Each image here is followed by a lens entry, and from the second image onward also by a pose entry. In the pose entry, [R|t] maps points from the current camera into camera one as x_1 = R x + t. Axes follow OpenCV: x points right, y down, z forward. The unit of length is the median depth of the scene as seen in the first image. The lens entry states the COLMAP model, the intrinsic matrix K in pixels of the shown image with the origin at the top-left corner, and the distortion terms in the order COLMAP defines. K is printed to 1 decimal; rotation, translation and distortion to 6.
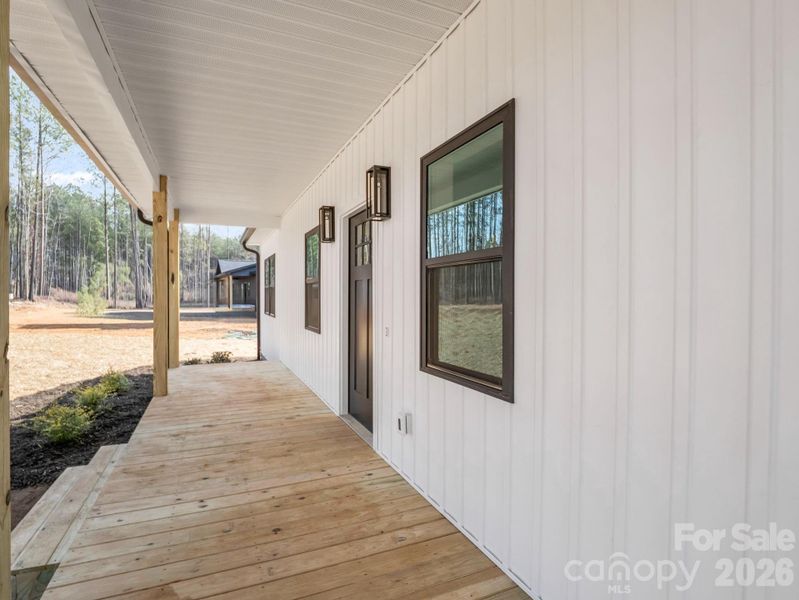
lens RADIAL K [[394.1, 0, 398.4], [0, 394.1, 295.4], [0, 0, 1]] dist [-0.014104, 0.000892]
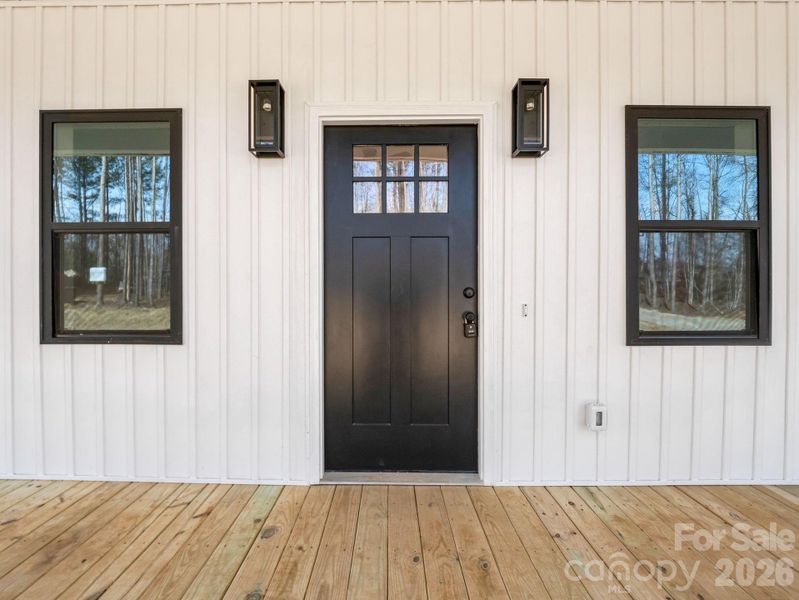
lens RADIAL K [[414.9, 0, 383.0], [0, 414.9, 289.4], [0, 0, 1]] dist [-0.025208, 0.000094]
pose [[0.448198, -0.016902, 0.893774, -0.736290], [0.005000, 0.999853, 0.016401, 0.033195], [-0.893920, -0.002882, 0.448217, 0.788561]]
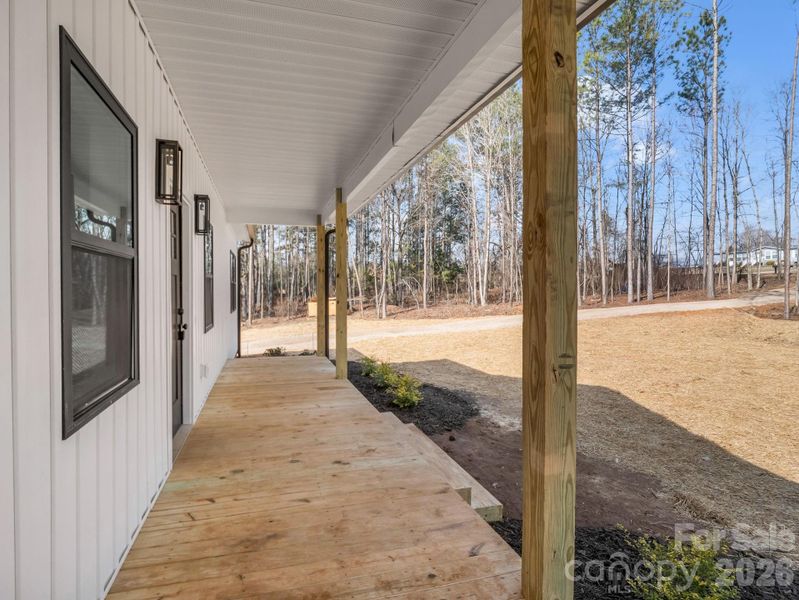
lens RADIAL K [[394.1, 0, 398.4], [0, 394.1, 295.4], [0, 0, 1]] dist [-0.014104, 0.000892]
pose [[-0.993293, -0.014711, 0.114682, -0.744721], [-0.014524, 0.999891, 0.002466, -0.010358], [-0.114706, 0.000783, -0.993399, 1.938491]]
